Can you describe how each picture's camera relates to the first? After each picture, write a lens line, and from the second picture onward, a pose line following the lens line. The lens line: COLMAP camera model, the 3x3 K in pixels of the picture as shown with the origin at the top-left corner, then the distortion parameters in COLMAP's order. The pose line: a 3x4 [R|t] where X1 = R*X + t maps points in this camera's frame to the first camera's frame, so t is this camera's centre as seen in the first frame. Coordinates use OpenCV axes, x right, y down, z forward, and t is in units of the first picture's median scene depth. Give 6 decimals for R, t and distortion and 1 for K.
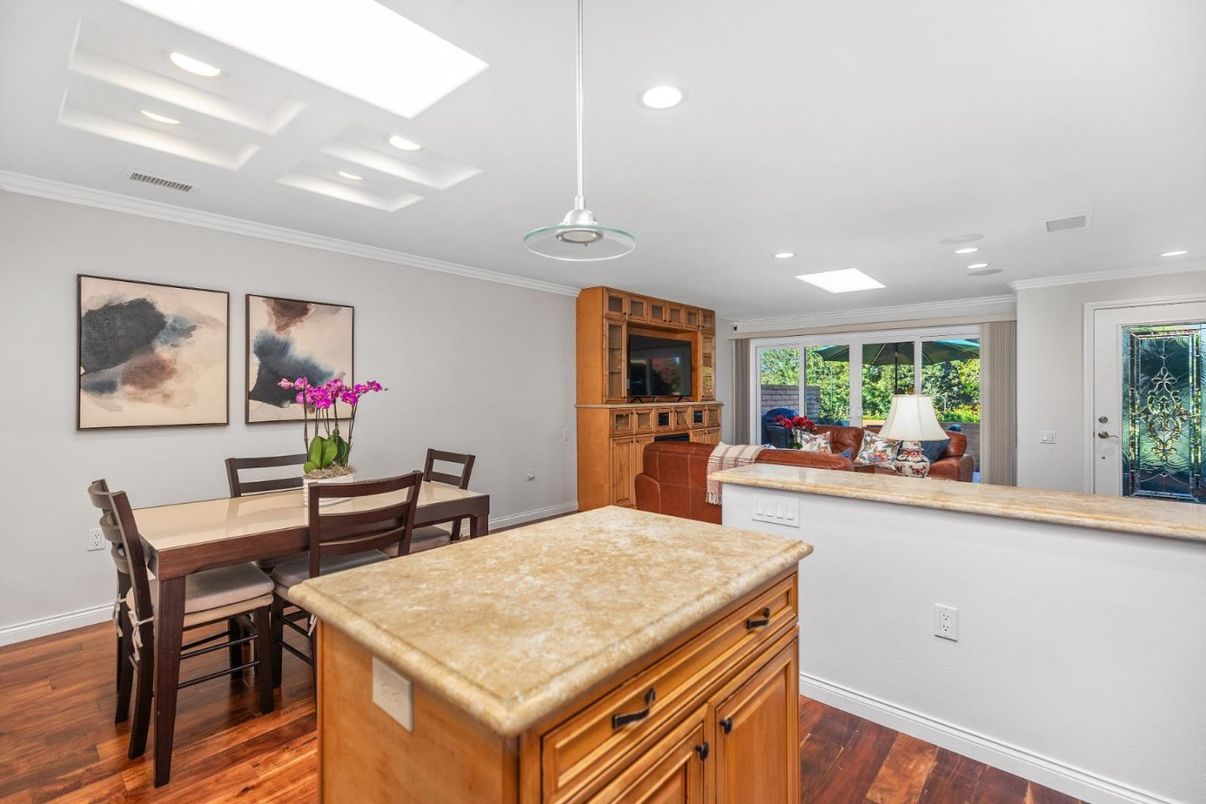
lens RADIAL K [[551.3, 0, 602.4], [0, 551.3, 391.3], [0, 0, 1]] dist [-0.000057, -0.000196]
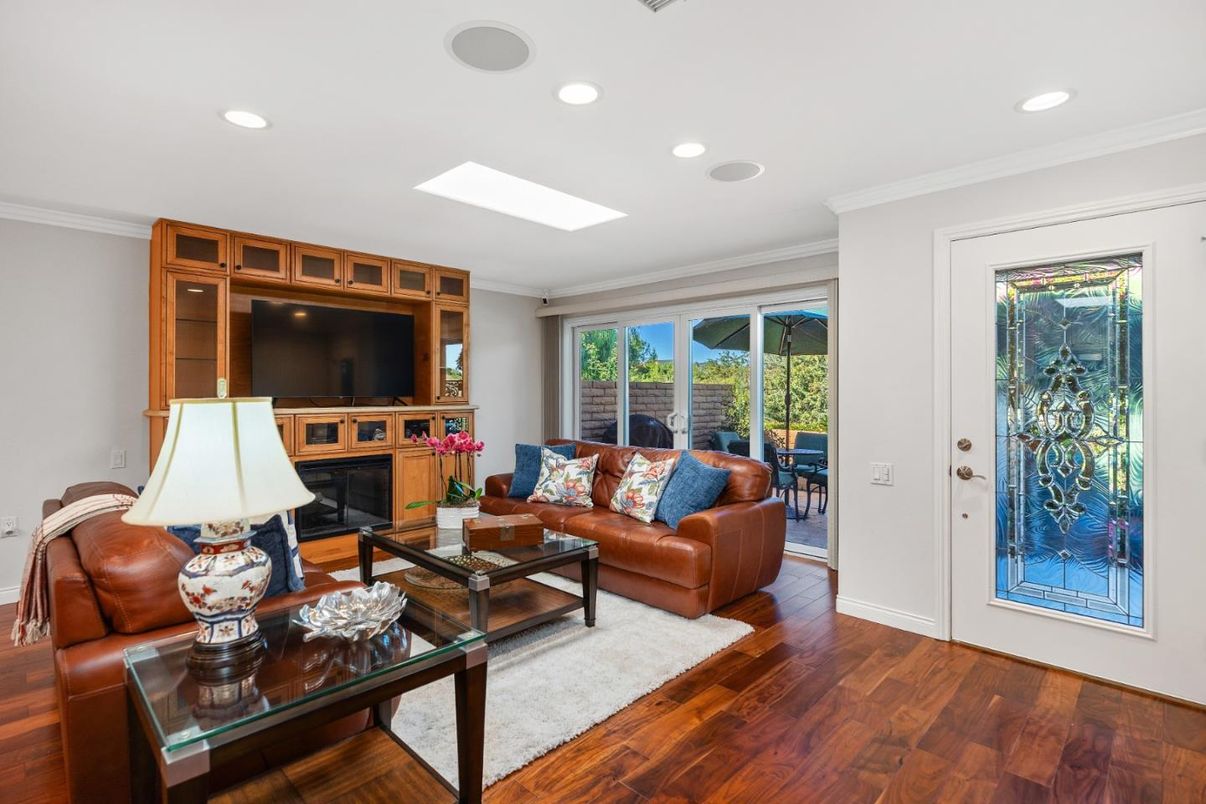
lens RADIAL K [[582.7, 0, 605.1], [0, 582.7, 394.3], [0, 0, 1]] dist [-0.001416, -0.000220]
pose [[0.997943, 0.001161, -0.064092, 0.477913], [-0.001005, 0.999996, 0.002463, 0.002580], [0.064094, -0.002393, 0.997941, 0.339048]]
